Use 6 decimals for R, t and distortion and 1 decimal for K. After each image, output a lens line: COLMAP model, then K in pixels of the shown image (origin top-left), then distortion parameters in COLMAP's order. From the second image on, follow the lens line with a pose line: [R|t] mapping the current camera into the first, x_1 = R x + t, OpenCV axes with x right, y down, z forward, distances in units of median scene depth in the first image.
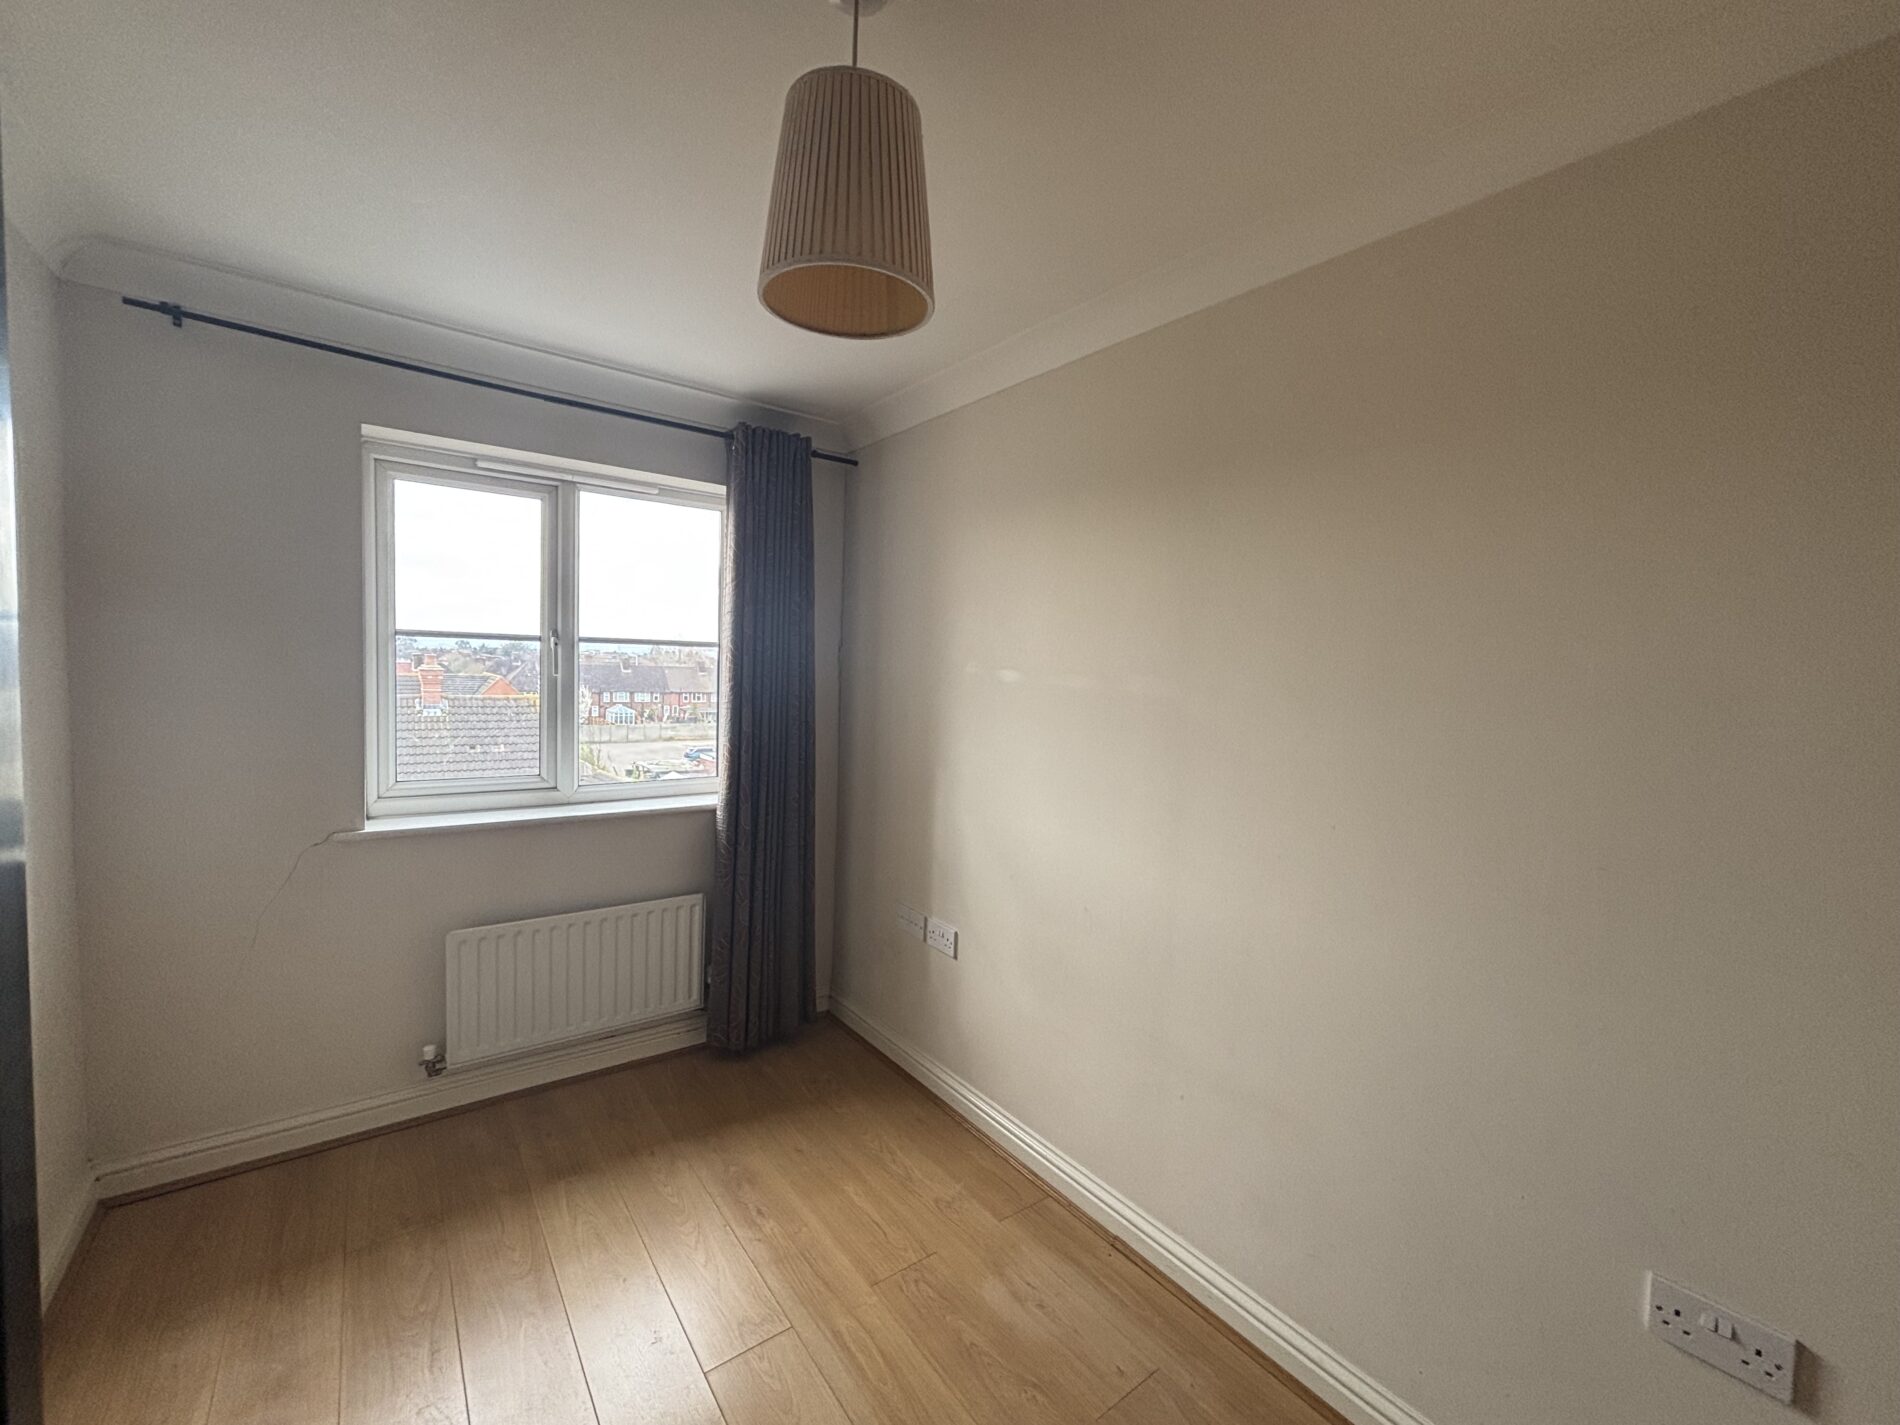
lens RADIAL K [[767.0, 0, 950.0], [0, 767.0, 712.5], [0, 0, 1]] dist [-0.003002, -0.000301]
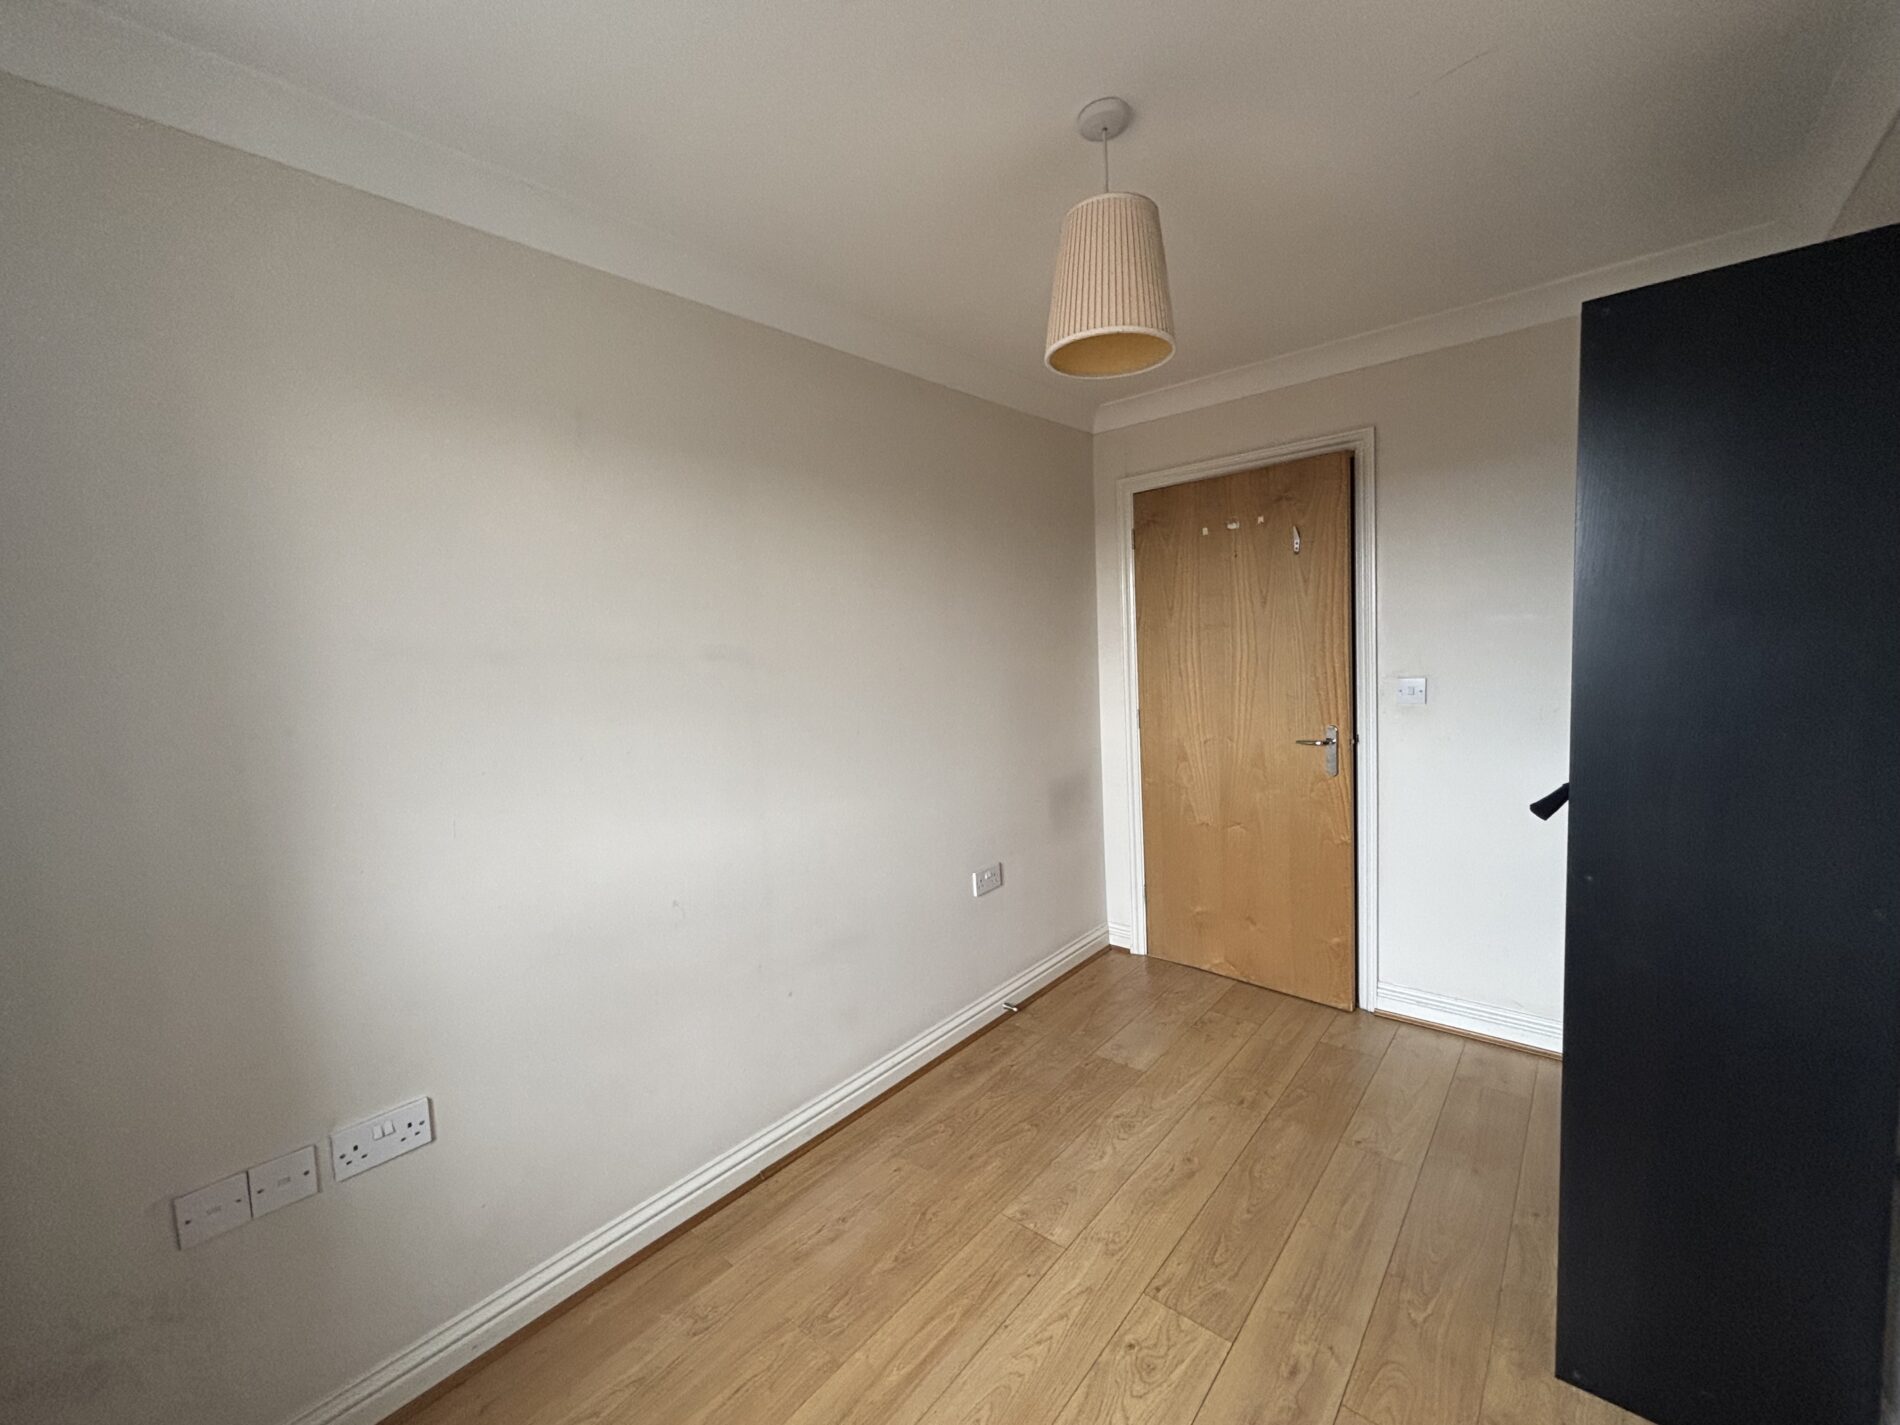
lens RADIAL K [[759.5, 0, 950.0], [0, 759.5, 712.5], [0, 0, 1]] dist [-0.008636, 0.003951]
pose [[-0.200723, -0.120279, 0.972236, -0.914978], [0.105226, 0.984046, 0.143464, -0.077953], [-0.973980, 0.131101, -0.184864, 1.002607]]
